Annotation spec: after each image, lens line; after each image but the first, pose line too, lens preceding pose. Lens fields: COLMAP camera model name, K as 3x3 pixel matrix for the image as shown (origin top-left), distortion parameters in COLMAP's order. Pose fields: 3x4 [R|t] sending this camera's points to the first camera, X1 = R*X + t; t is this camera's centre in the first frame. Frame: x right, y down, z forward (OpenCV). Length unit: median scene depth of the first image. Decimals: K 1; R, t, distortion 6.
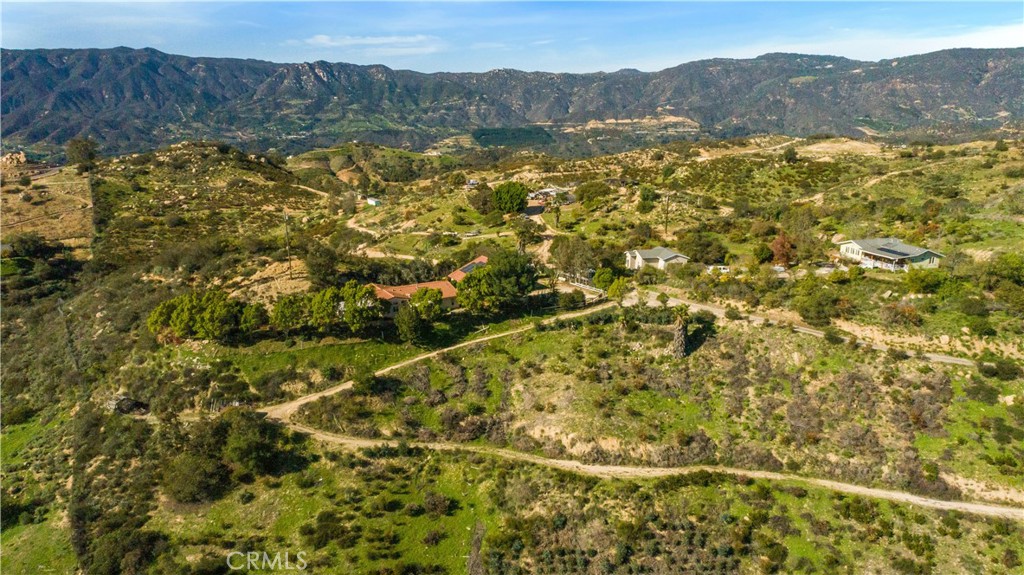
lens RADIAL K [[691.4, 0, 512.0], [0, 691.4, 287.5], [0, 0, 1]] dist [-0.004883, 0.006042]
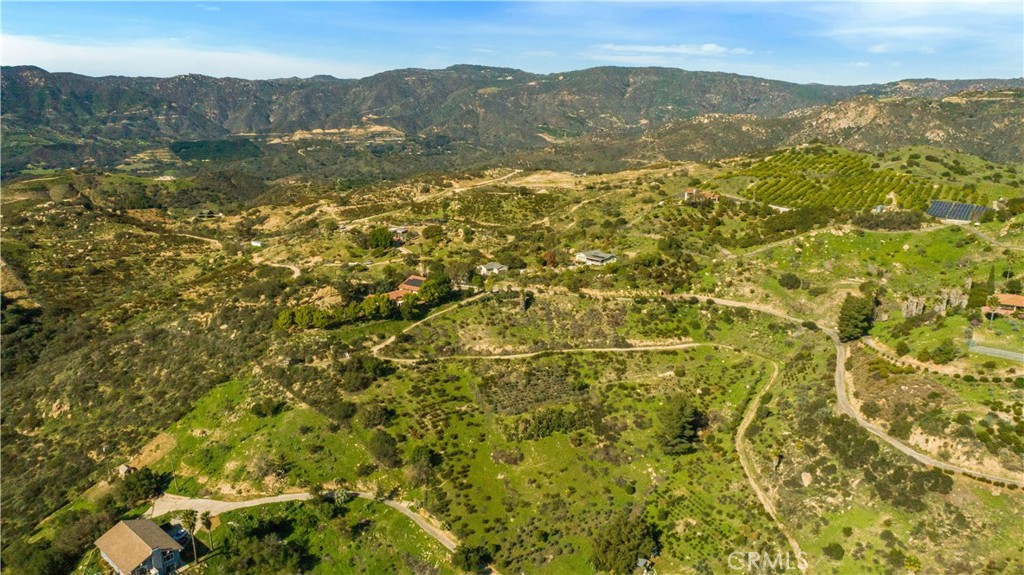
lens RADIAL K [[691.4, 0, 512.0], [0, 691.4, 287.5], [0, 0, 1]] dist [-0.004883, 0.006042]
pose [[0.913159, -0.099162, 0.395356, -0.631415], [0.101466, 0.994724, 0.015137, -0.014932], [-0.394771, 0.026293, 0.918403, -0.994589]]
